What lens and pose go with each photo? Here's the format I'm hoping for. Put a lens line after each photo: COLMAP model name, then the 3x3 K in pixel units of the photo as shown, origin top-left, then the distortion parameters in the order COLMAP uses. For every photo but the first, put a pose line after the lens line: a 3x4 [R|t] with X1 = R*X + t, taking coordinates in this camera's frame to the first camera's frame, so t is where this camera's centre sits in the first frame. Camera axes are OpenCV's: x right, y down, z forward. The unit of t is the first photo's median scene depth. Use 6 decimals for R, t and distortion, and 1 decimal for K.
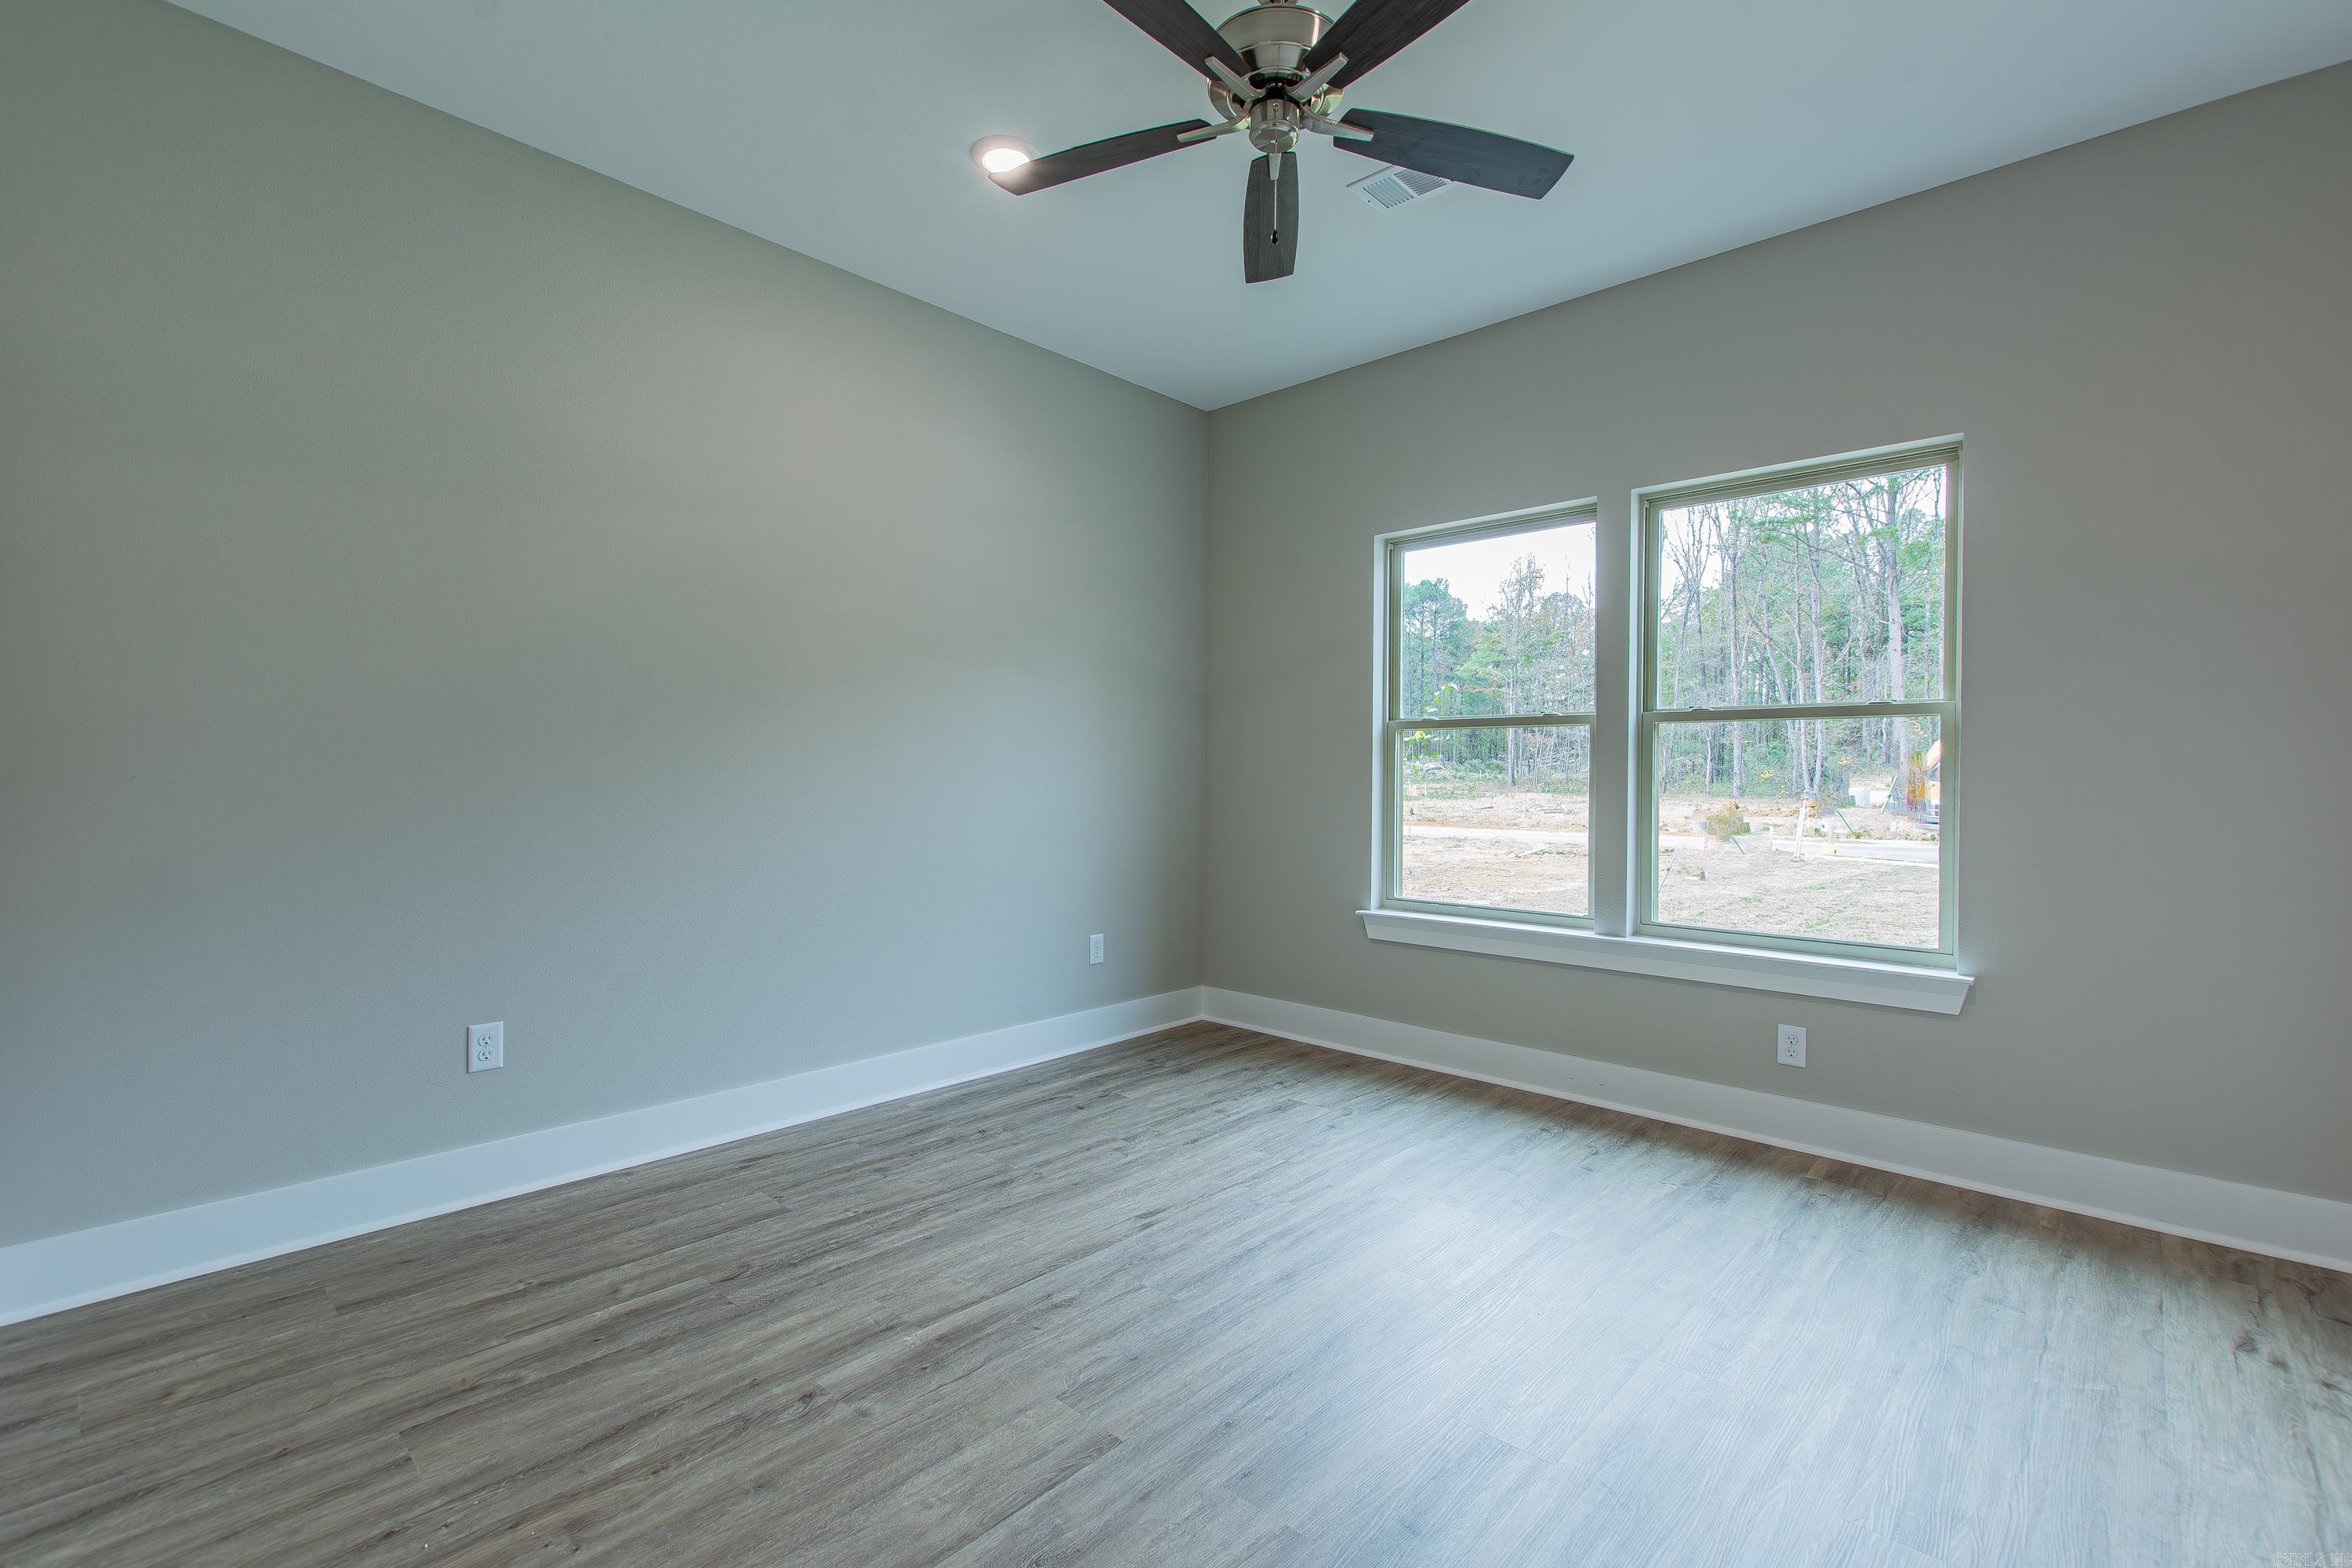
lens RADIAL K [[1034.3, 0, 1176.0], [0, 1034.3, 784.0], [0, 0, 1]] dist [-0.020586, 0.000579]
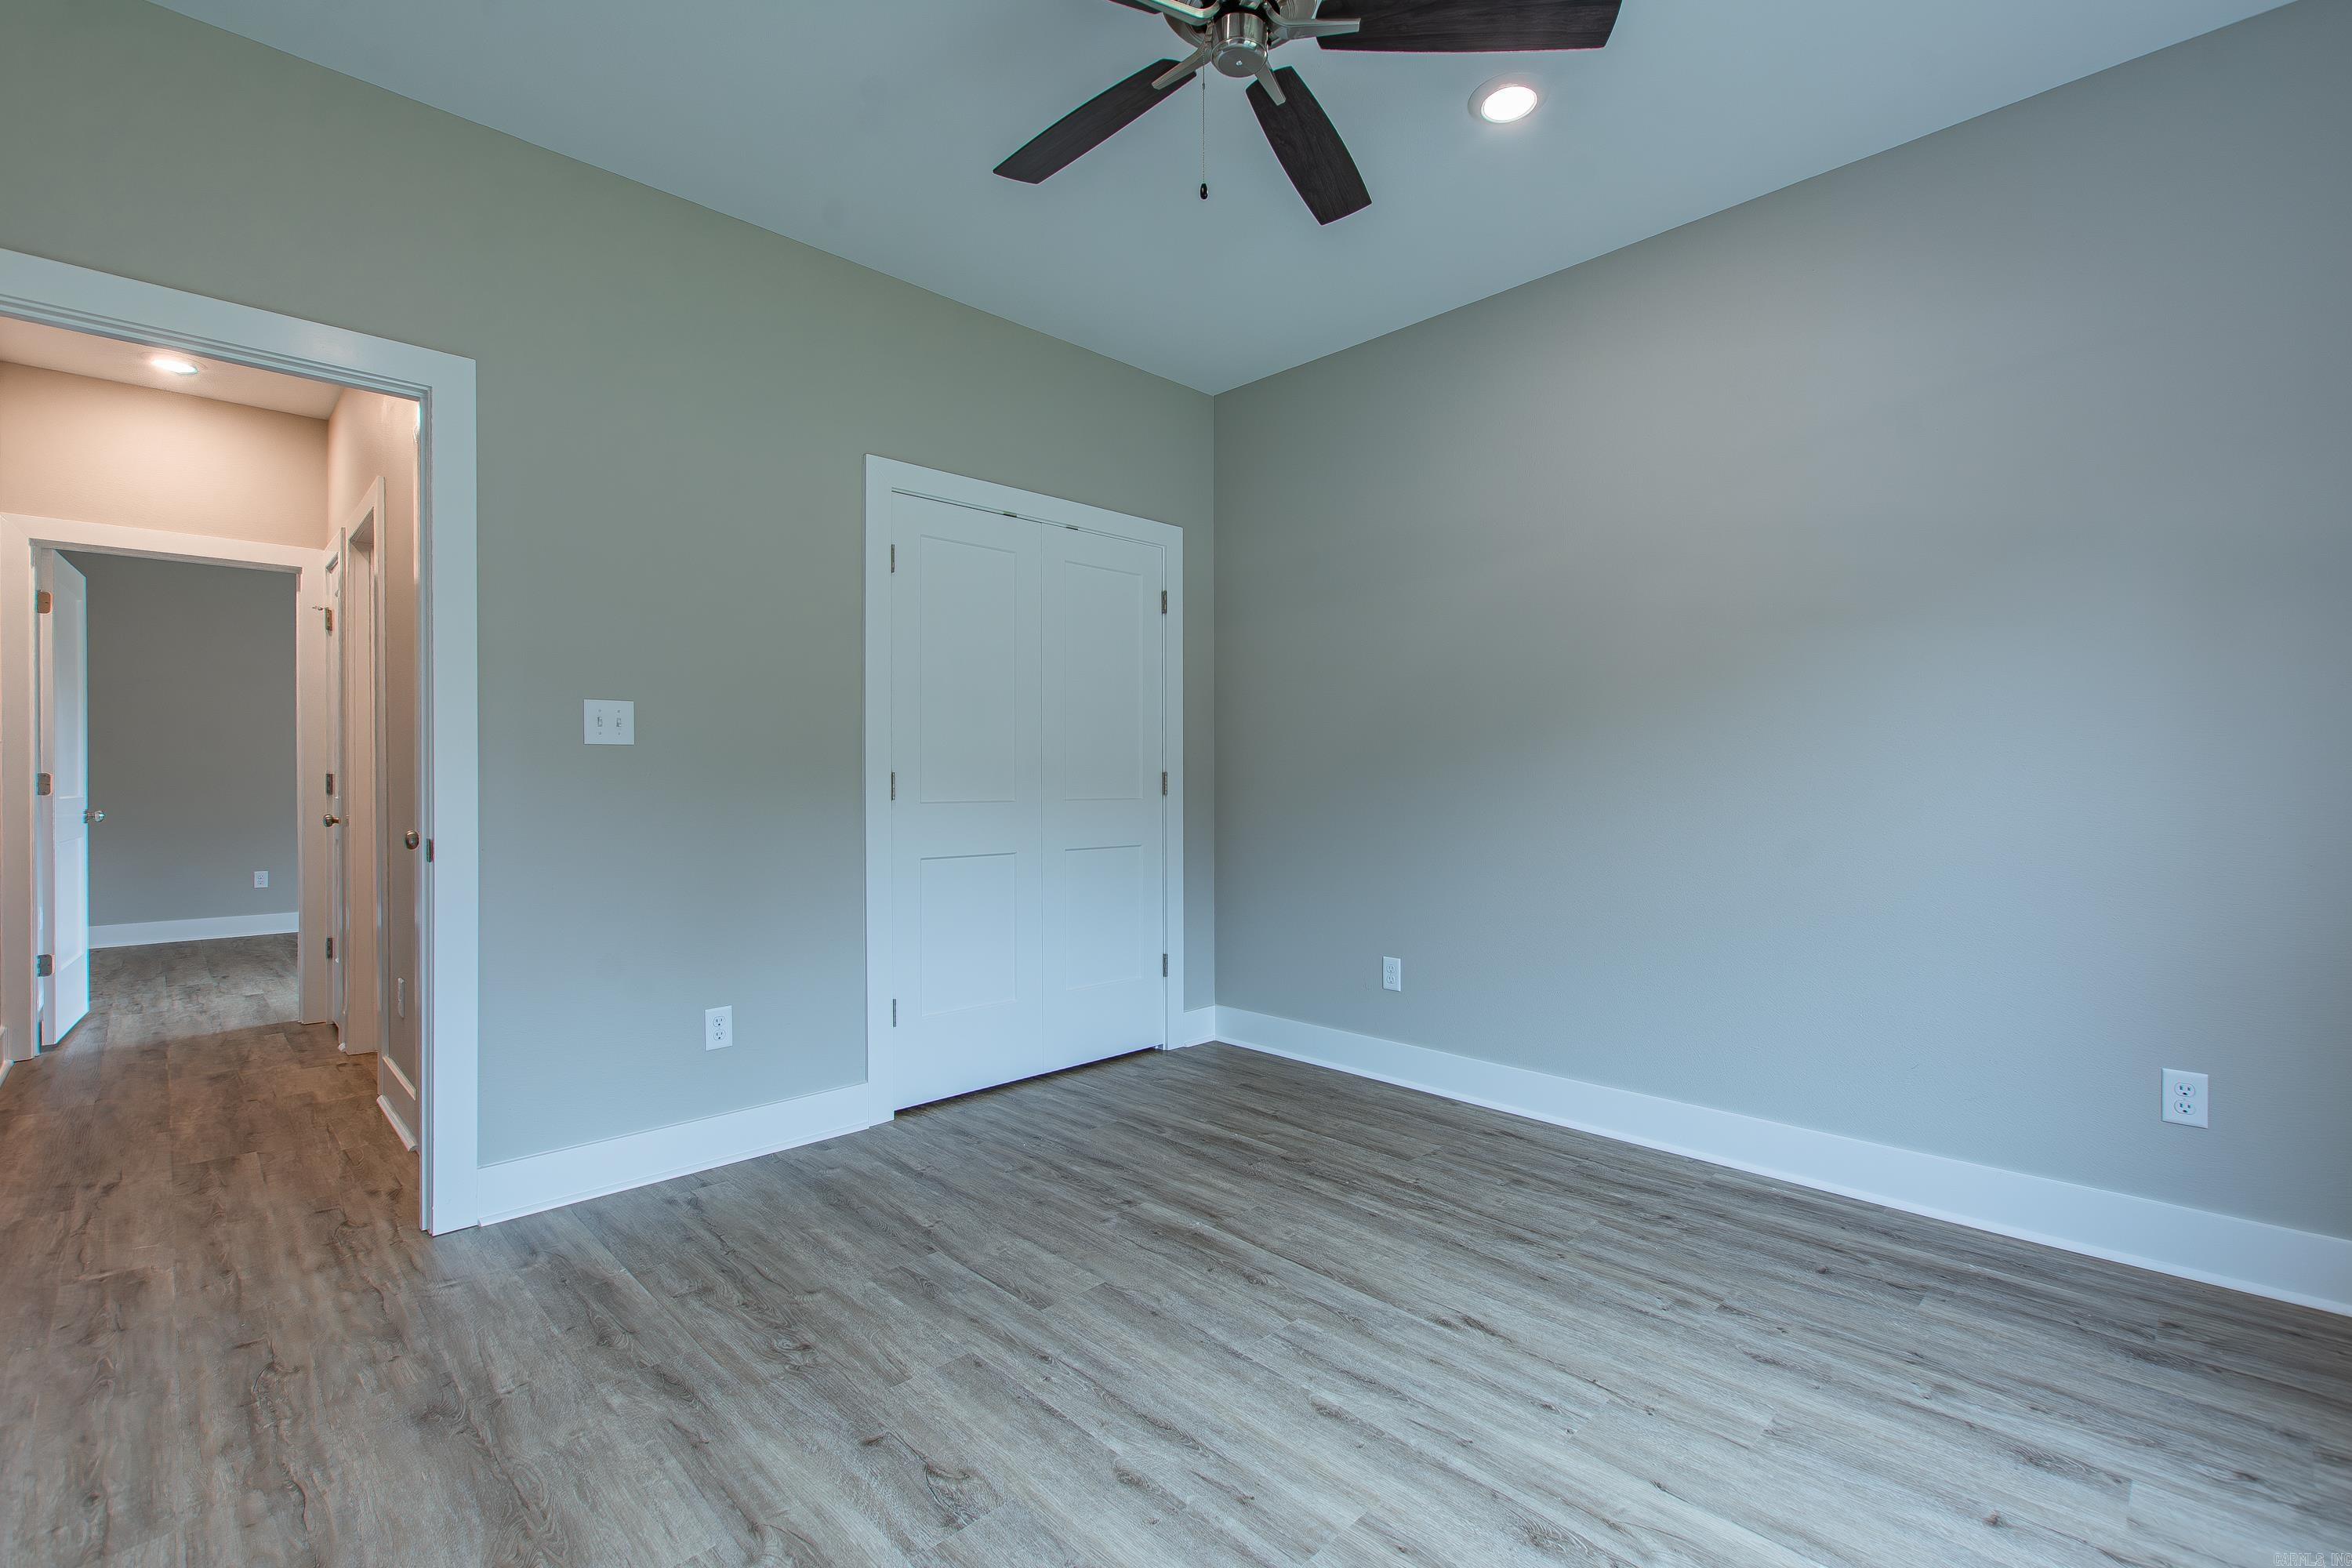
lens RADIAL K [[1034.3, 0, 1176.0], [0, 1034.3, 784.0], [0, 0, 1]] dist [-0.020586, 0.000579]
pose [[-0.039806, 0.006502, -0.999186, 0.734739], [-0.013165, 0.999889, 0.007031, -0.004518], [0.999121, 0.013435, -0.039716, 0.749210]]
